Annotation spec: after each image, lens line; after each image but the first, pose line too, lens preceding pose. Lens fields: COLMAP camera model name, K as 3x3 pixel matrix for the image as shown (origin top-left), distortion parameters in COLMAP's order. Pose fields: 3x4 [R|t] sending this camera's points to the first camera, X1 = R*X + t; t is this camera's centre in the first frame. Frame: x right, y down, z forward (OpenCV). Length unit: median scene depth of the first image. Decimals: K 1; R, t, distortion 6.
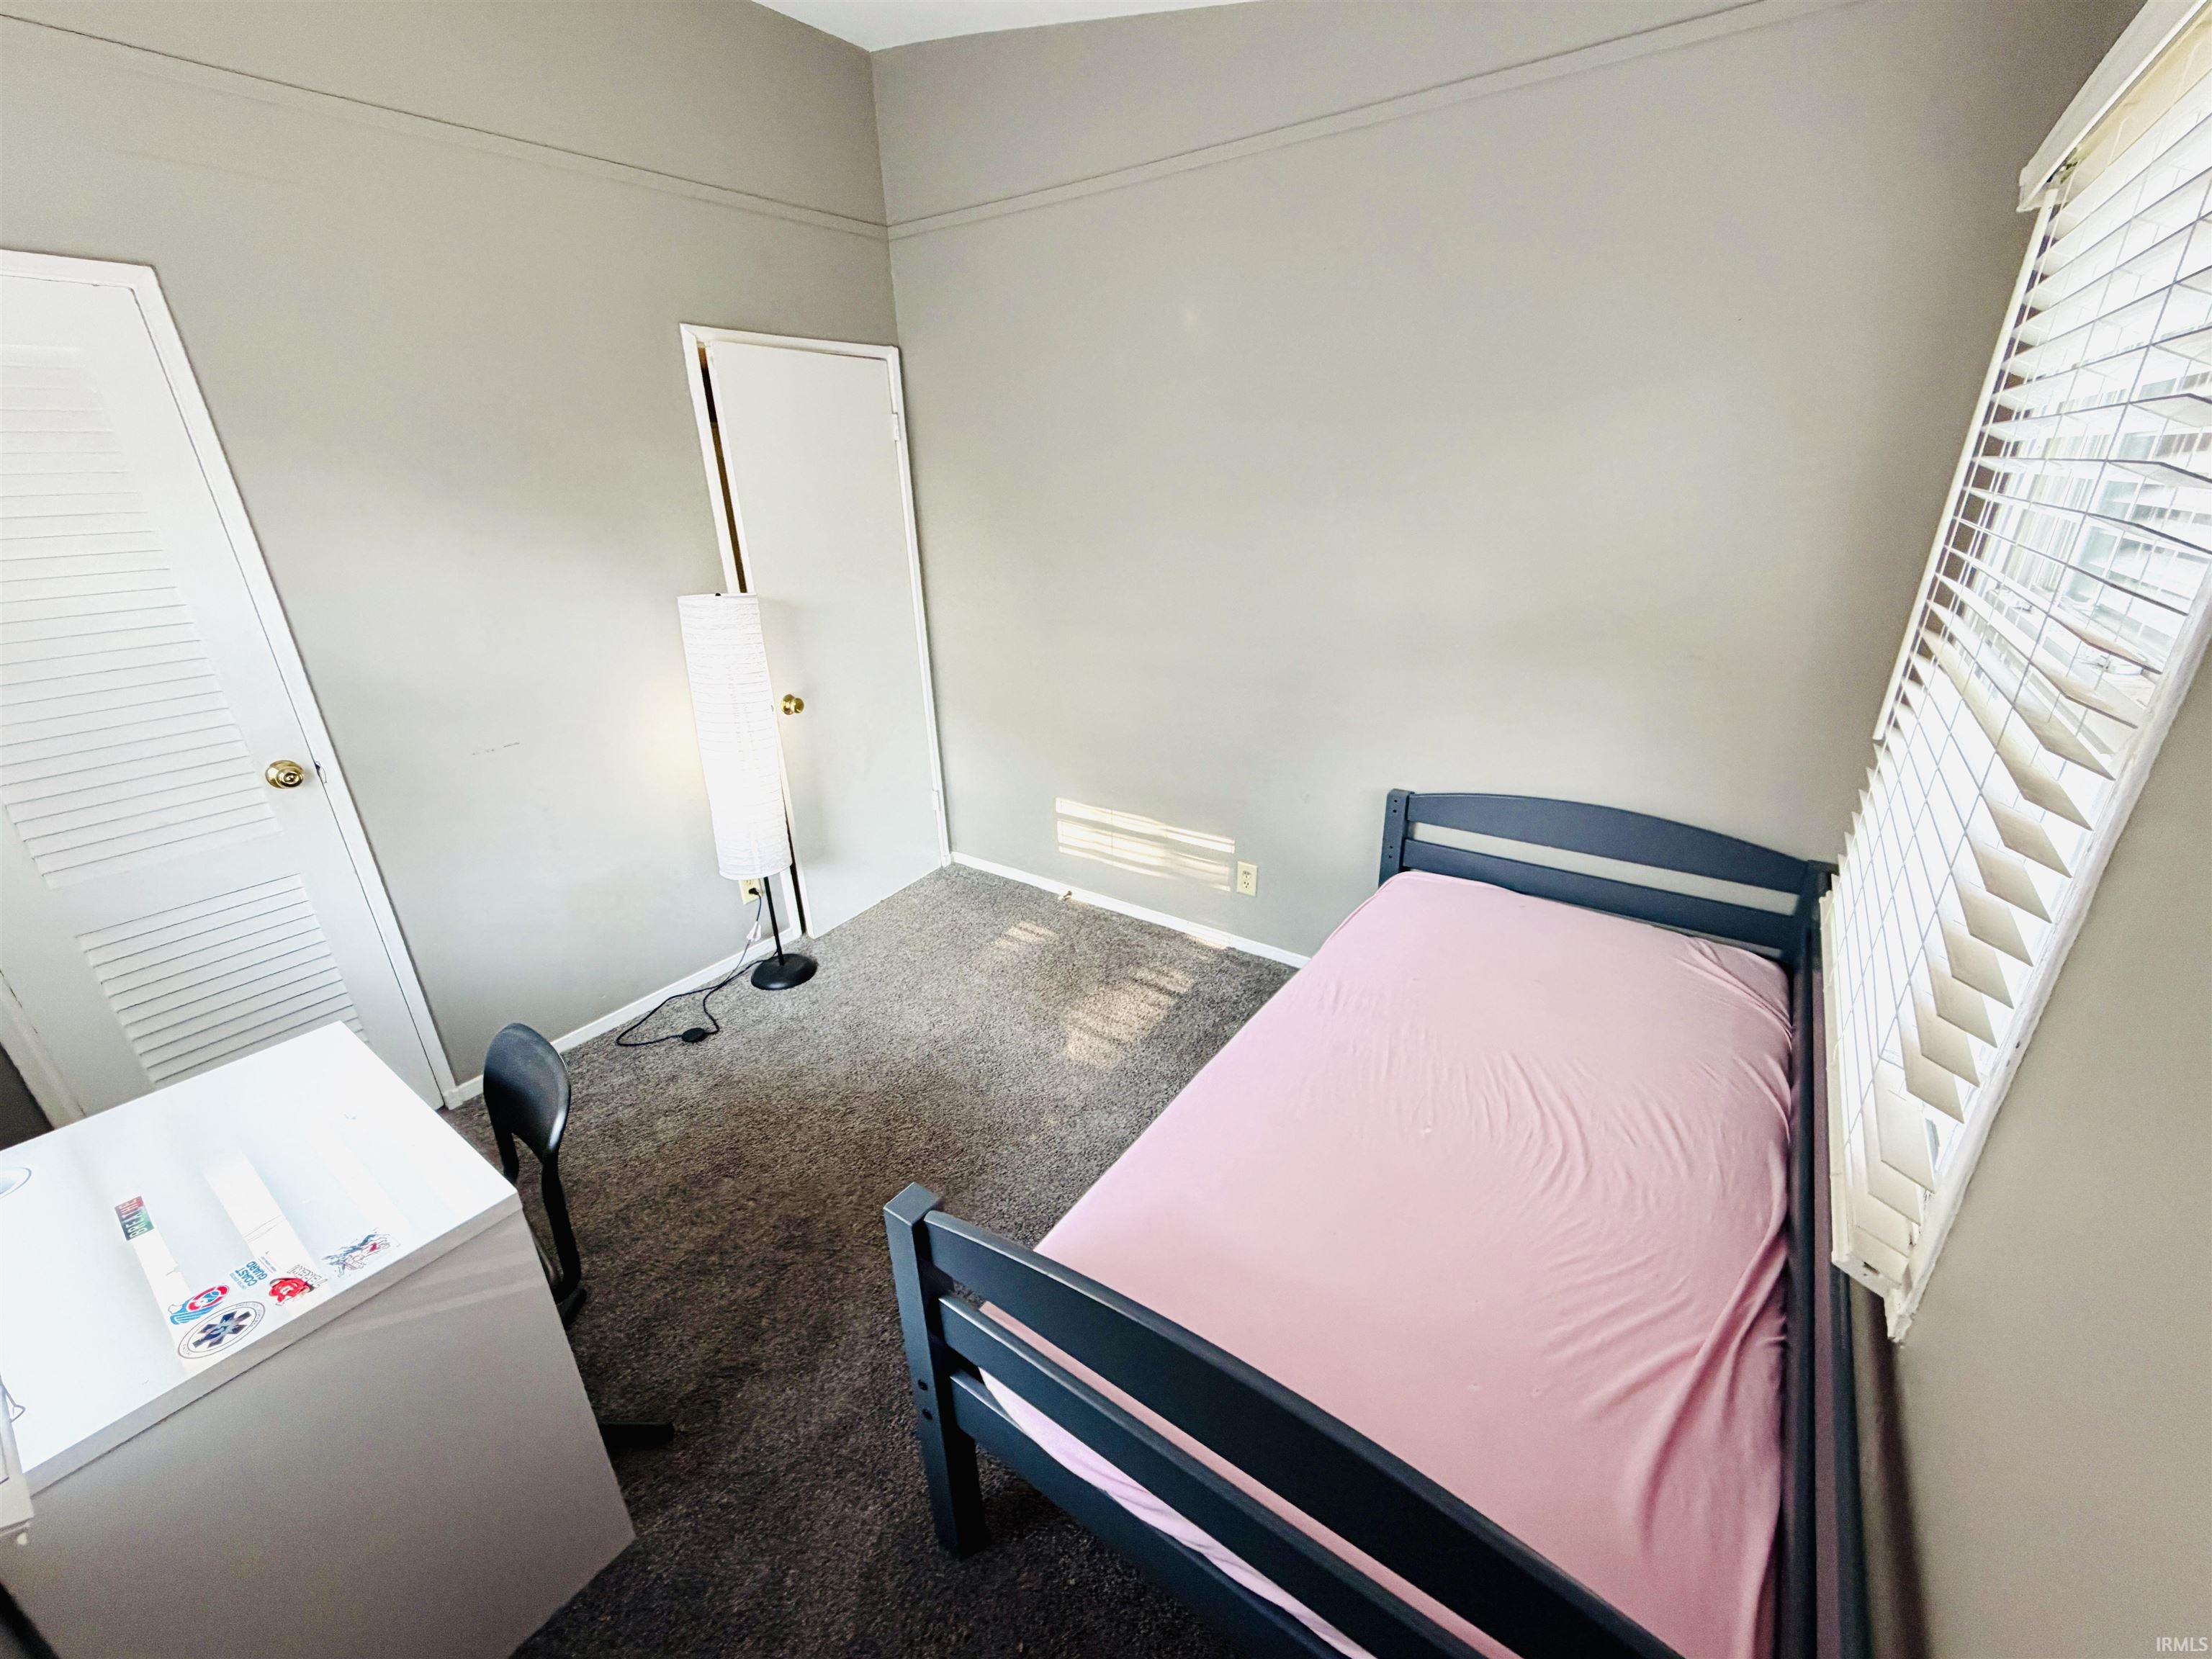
lens RADIAL K [[882.0, 0, 1101.0], [0, 882.0, 825.2], [0, 0, 1]] dist [-0.000169, -0.000323]
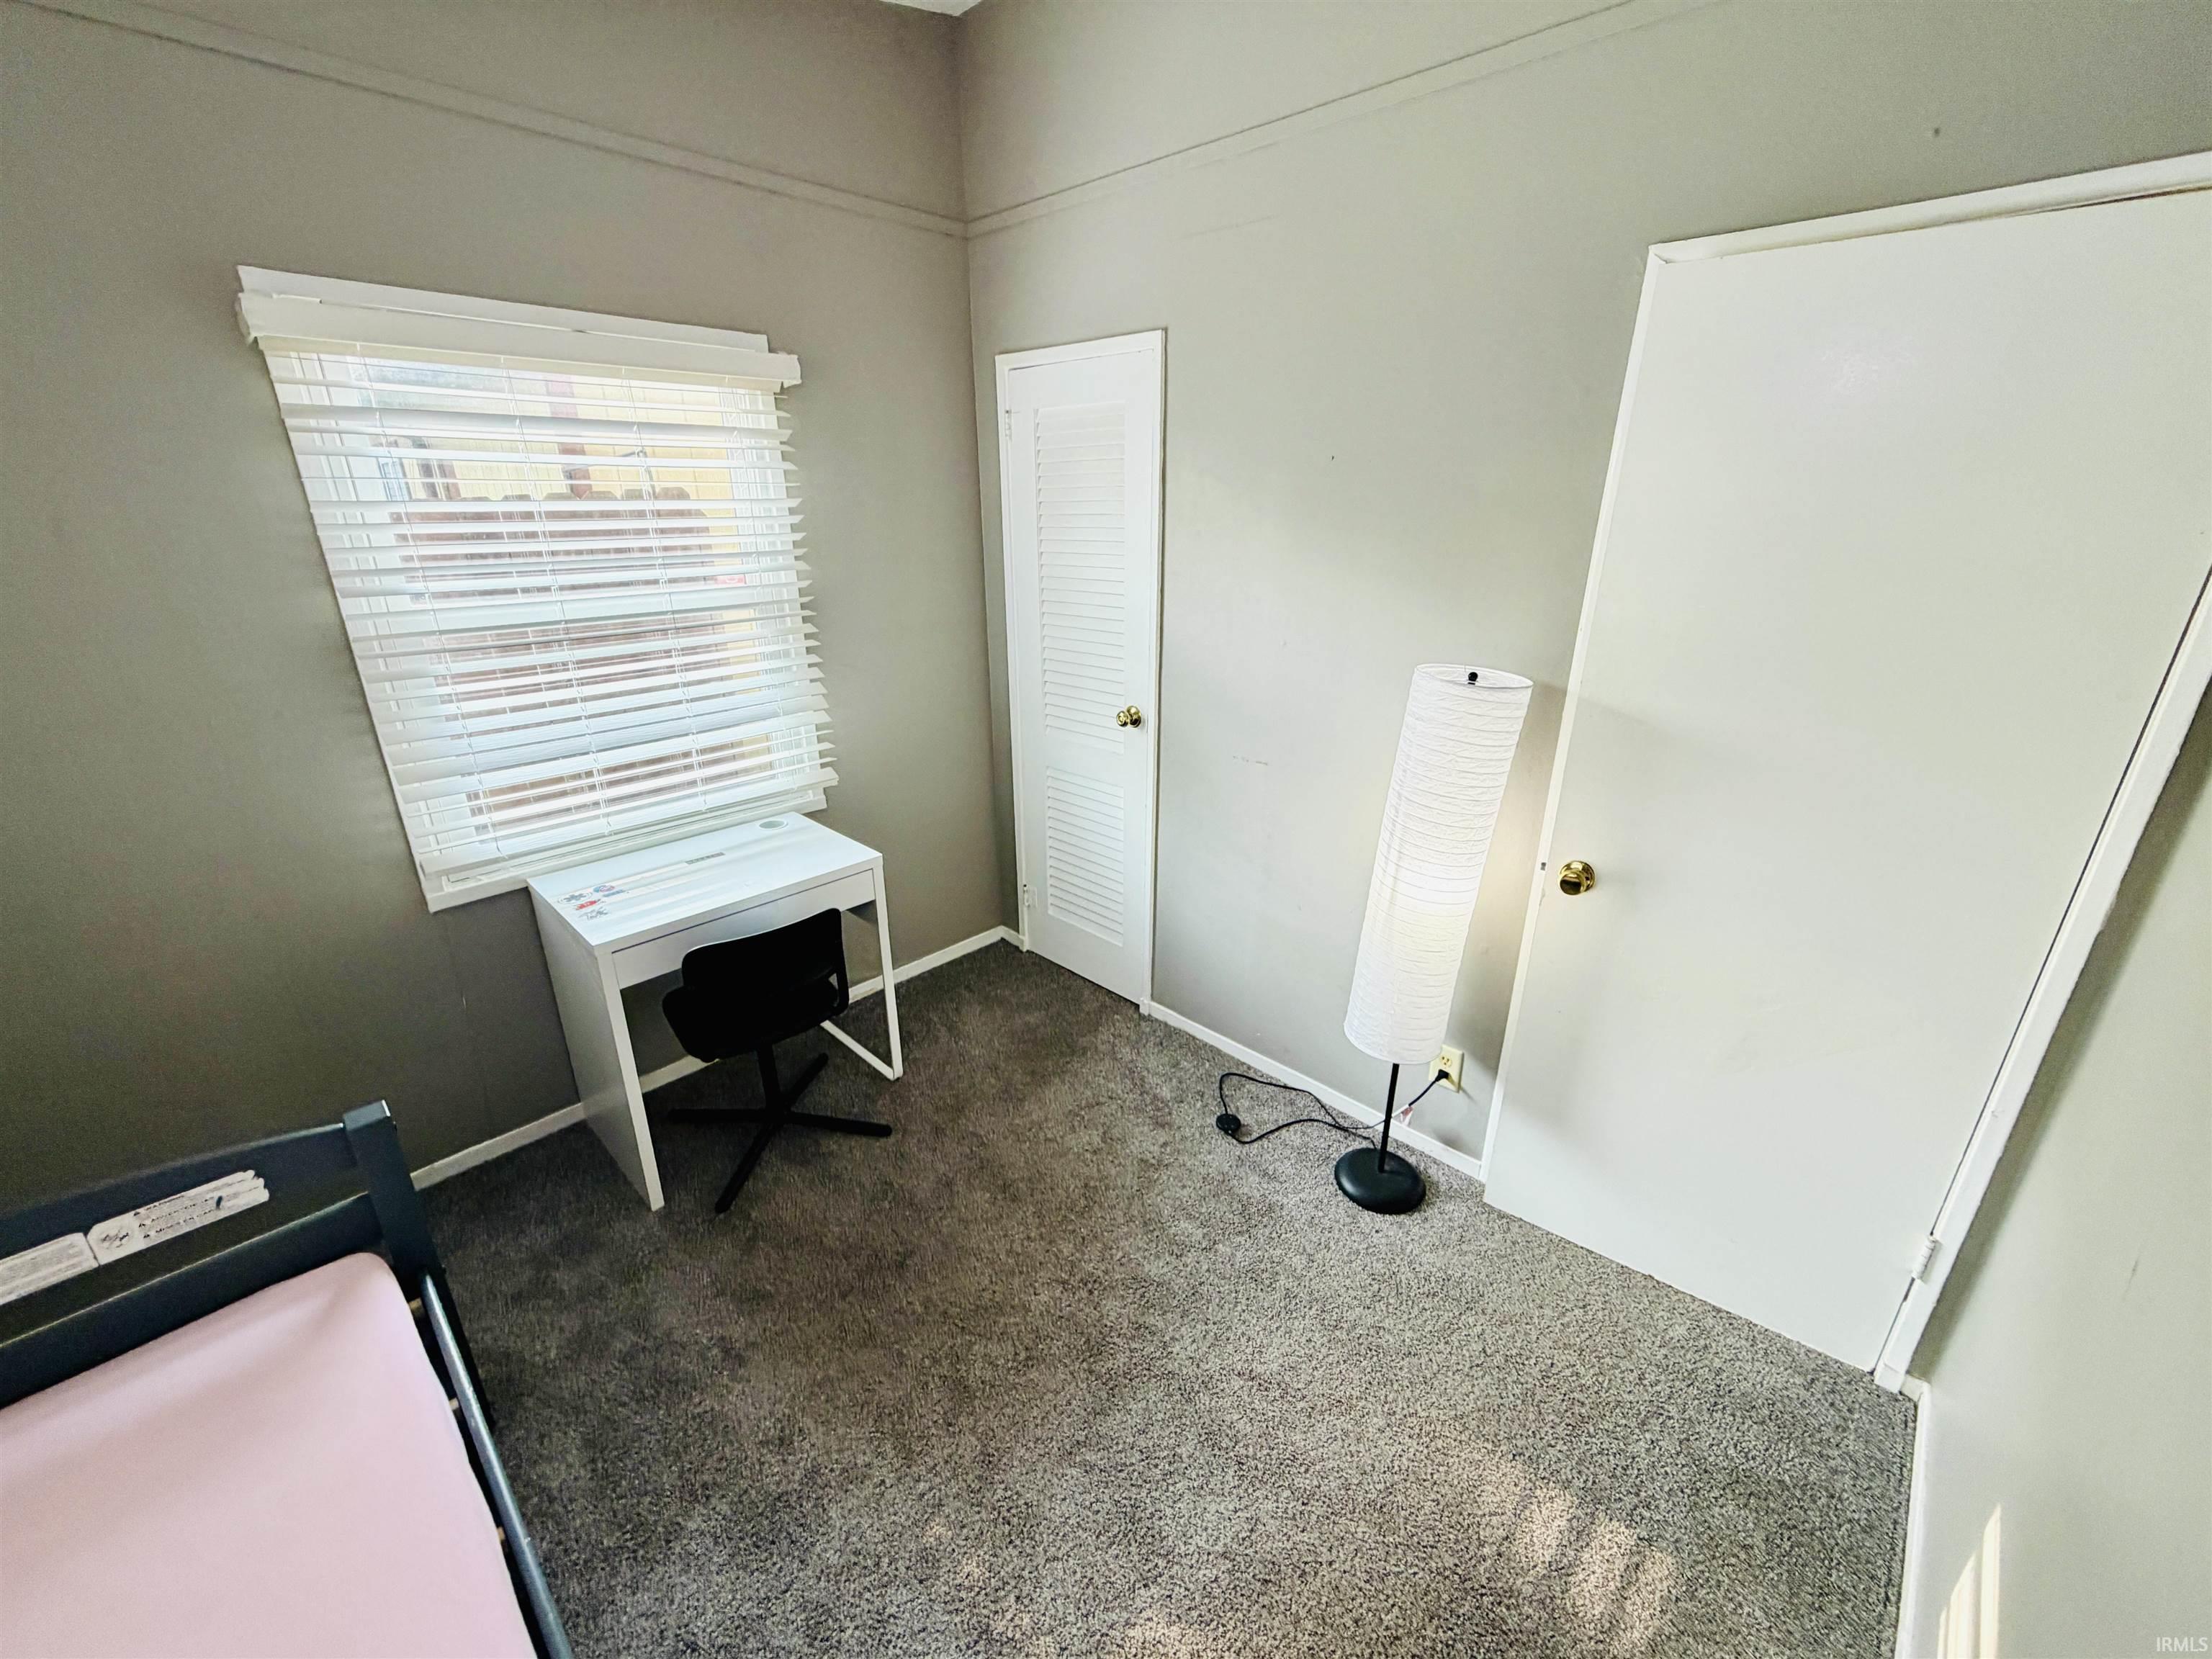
lens RADIAL K [[882.0, 0, 1105.3], [0, 882.0, 826.2], [0, 0, 1]] dist [-0.000169, -0.000323]
pose [[-0.140561, 0.375510, -0.916098, 0.272064], [-0.363472, 0.841104, 0.400539, -0.343062], [0.920940, 0.389276, 0.018261, 0.801288]]
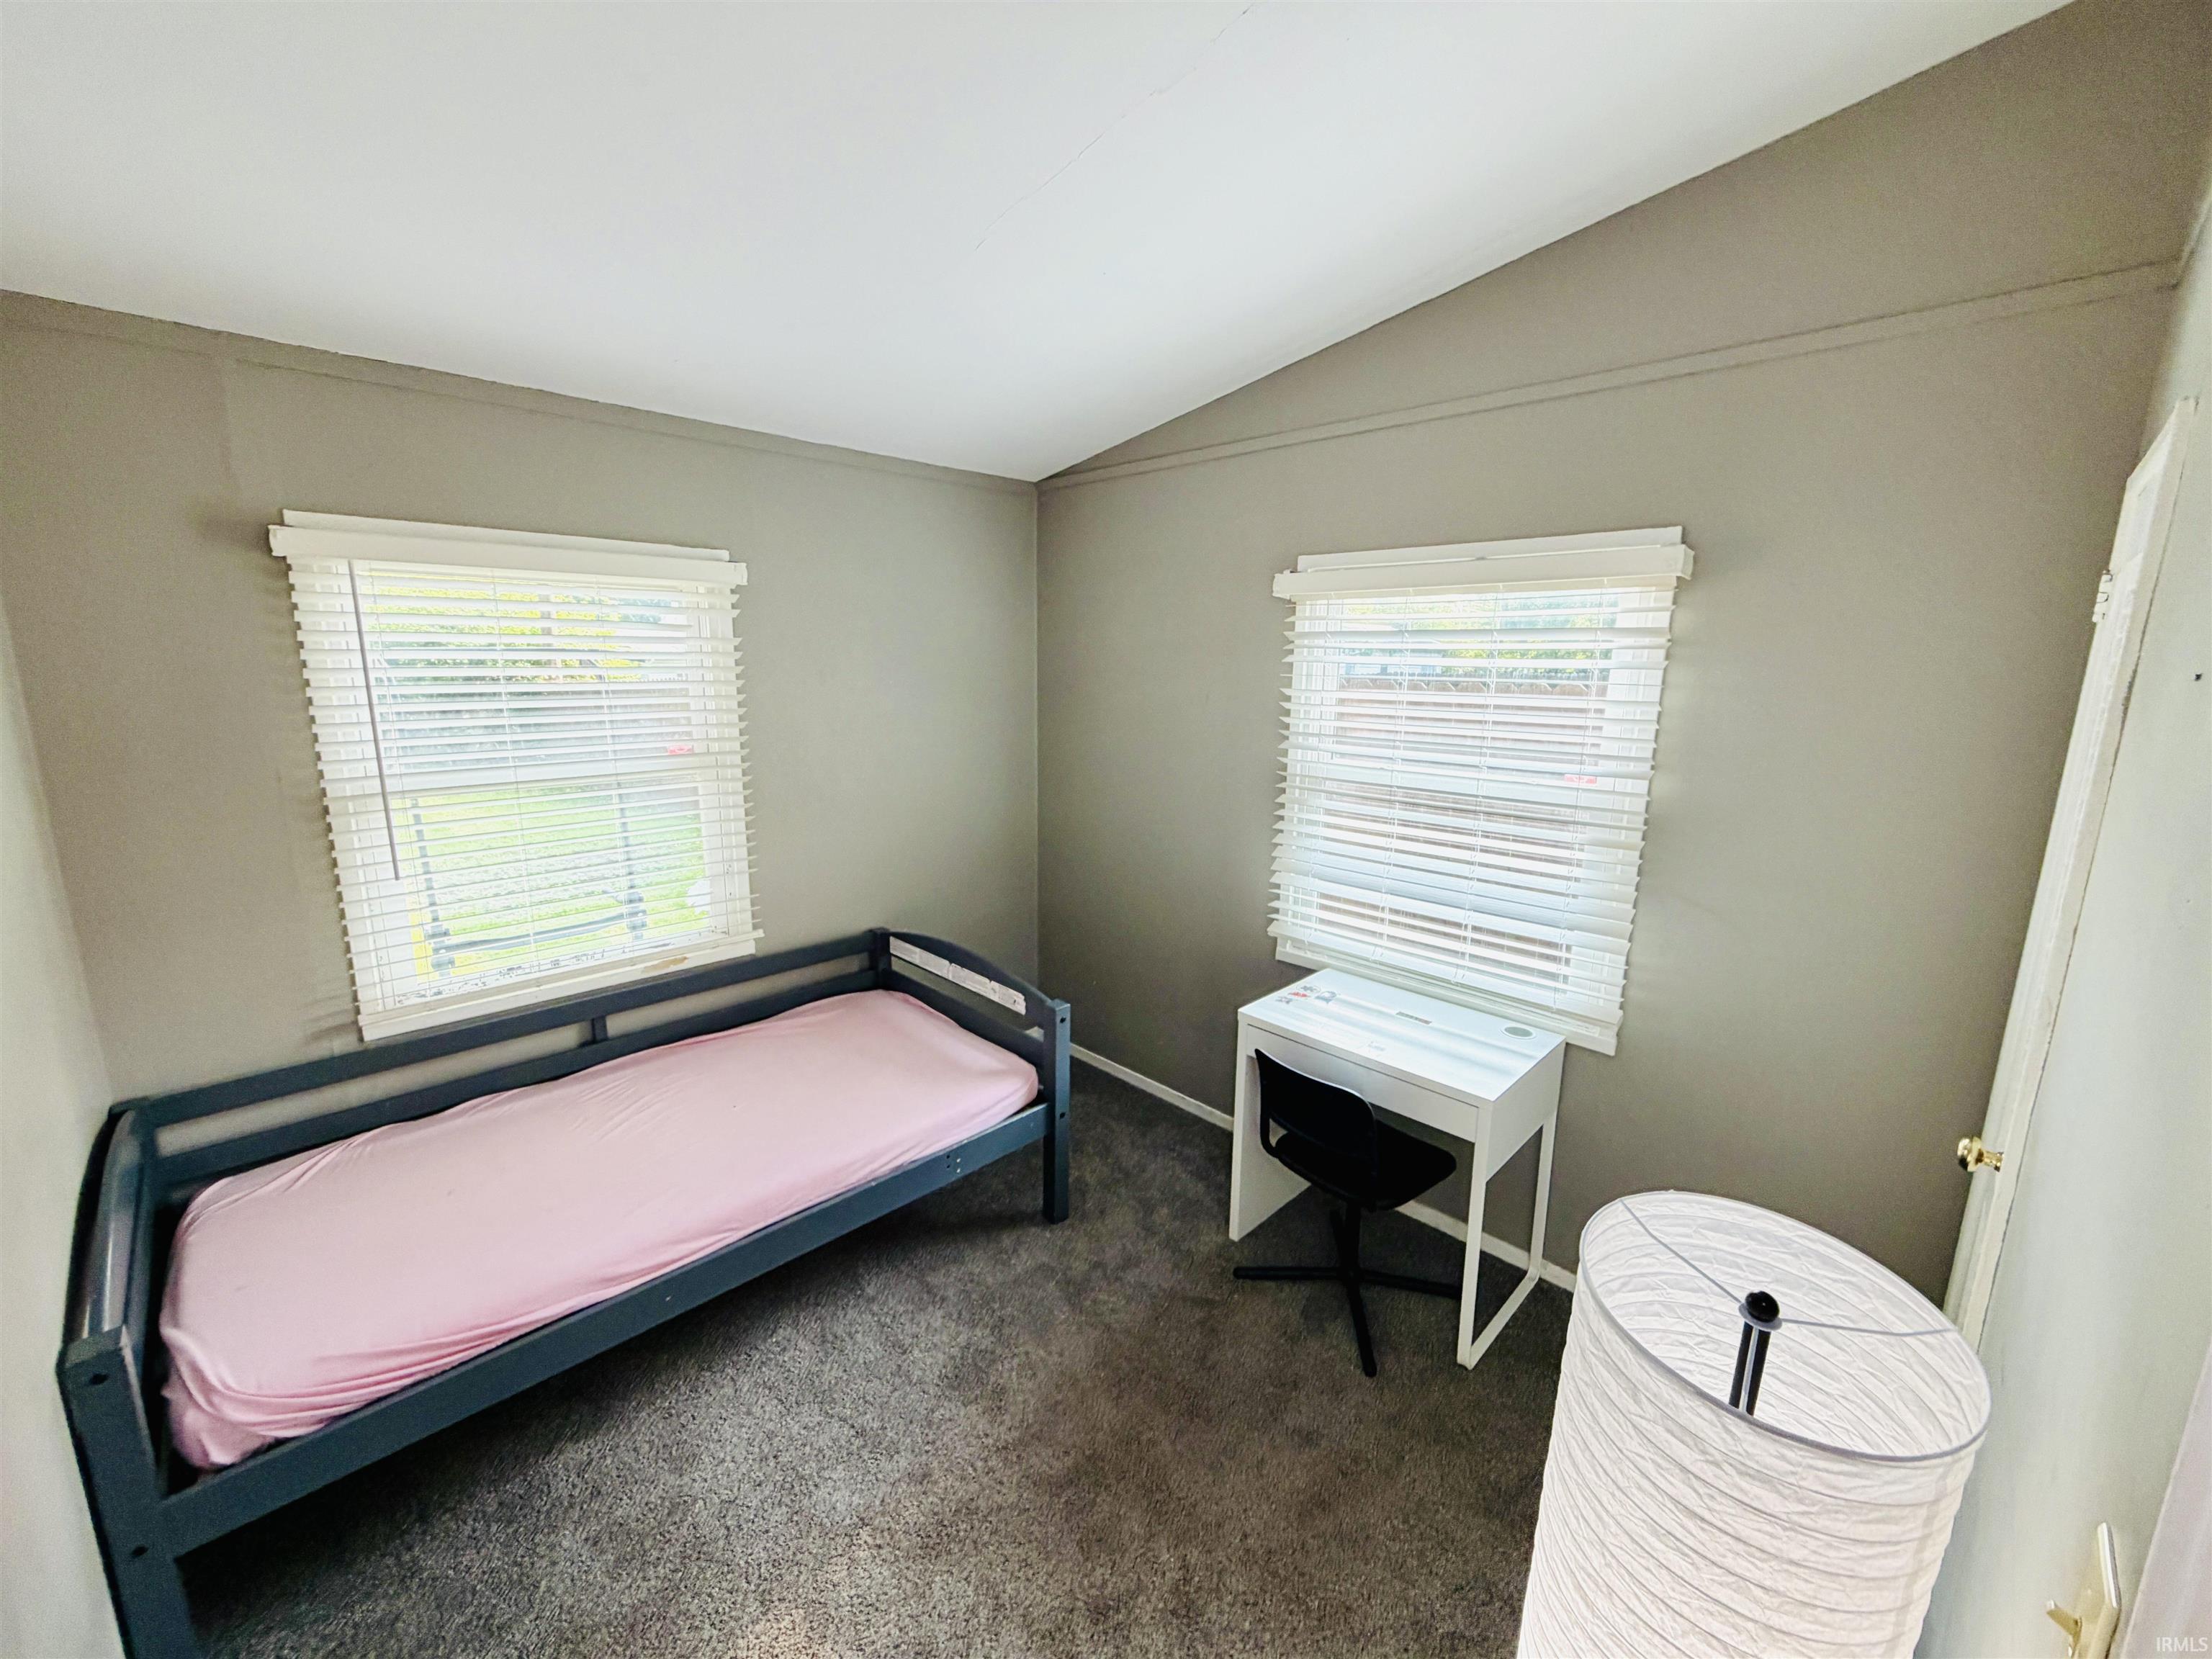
lens RADIAL K [[882.0, 0, 1110.7], [0, 882.0, 838.5], [0, 0, 1]] dist [-0.000169, -0.000323]
pose [[-0.987671, -0.013898, 0.155923, -0.315865], [0.073364, 0.838795, 0.539481, -0.509192], [-0.138285, 0.544269, -0.827435, 1.187658]]
